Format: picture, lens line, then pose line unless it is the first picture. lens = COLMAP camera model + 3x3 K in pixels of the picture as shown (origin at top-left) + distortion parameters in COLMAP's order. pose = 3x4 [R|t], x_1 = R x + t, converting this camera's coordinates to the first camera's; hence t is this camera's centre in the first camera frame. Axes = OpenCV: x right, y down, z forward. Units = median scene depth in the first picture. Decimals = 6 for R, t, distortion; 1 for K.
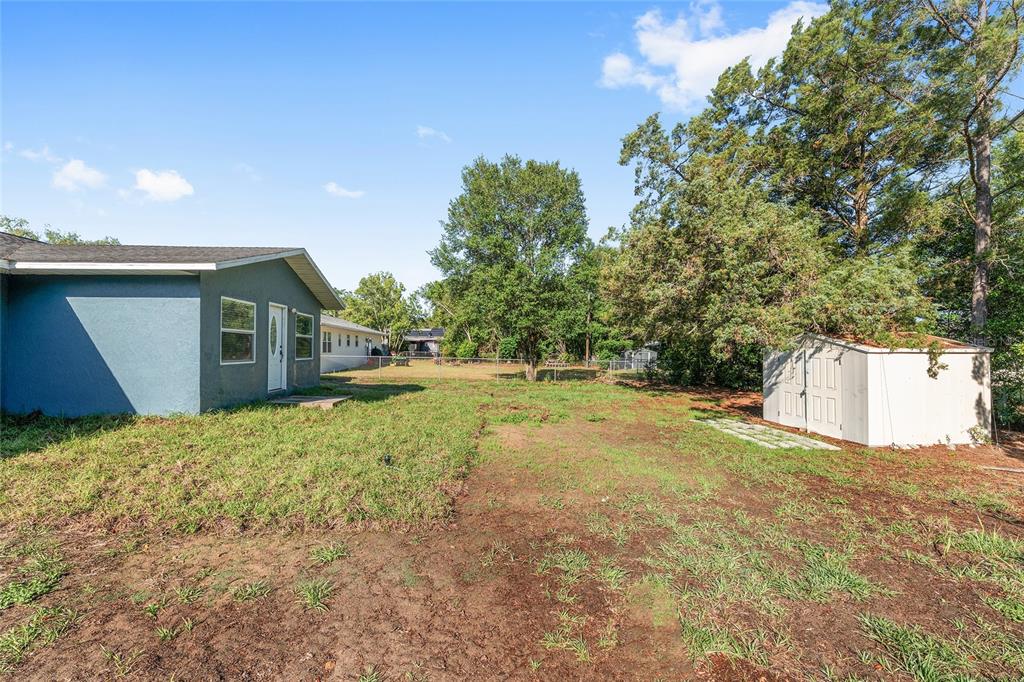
lens RADIAL K [[444.8, 0, 510.3], [0, 444.8, 340.9], [0, 0, 1]] dist [-0.002067, -0.000023]
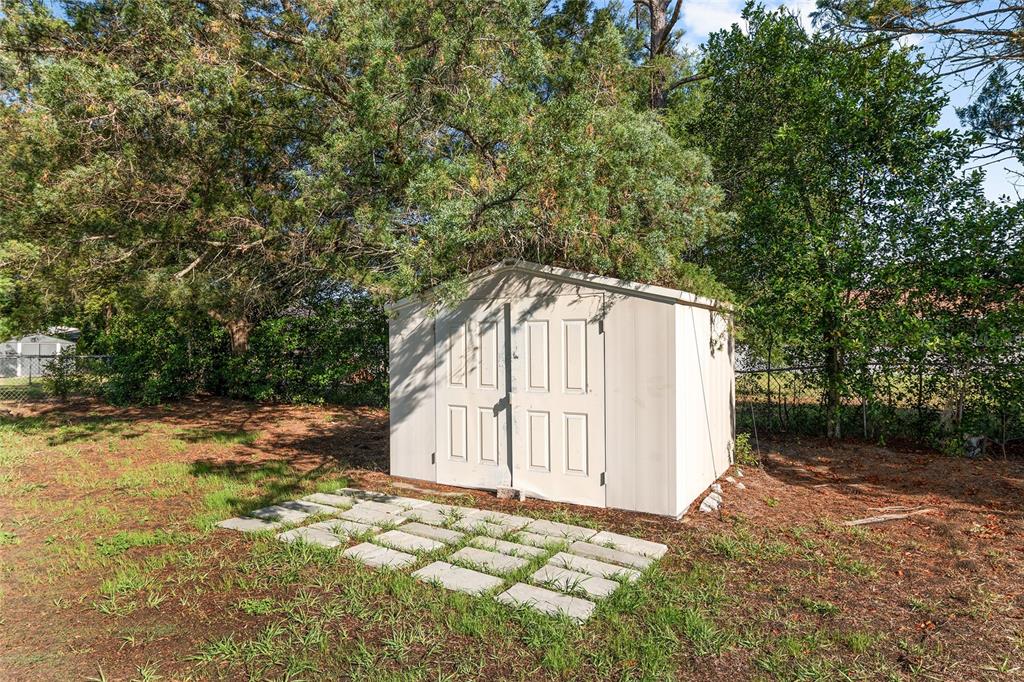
lens RADIAL K [[599.7, 0, 512.0], [0, 599.7, 341.0], [0, 0, 1]] dist [0.000505, -0.000782]
pose [[0.579830, -0.008354, 0.814695, 0.189888], [-0.004497, 0.999899, 0.013453, 0.045622], [-0.814725, -0.011464, 0.579734, 0.620824]]
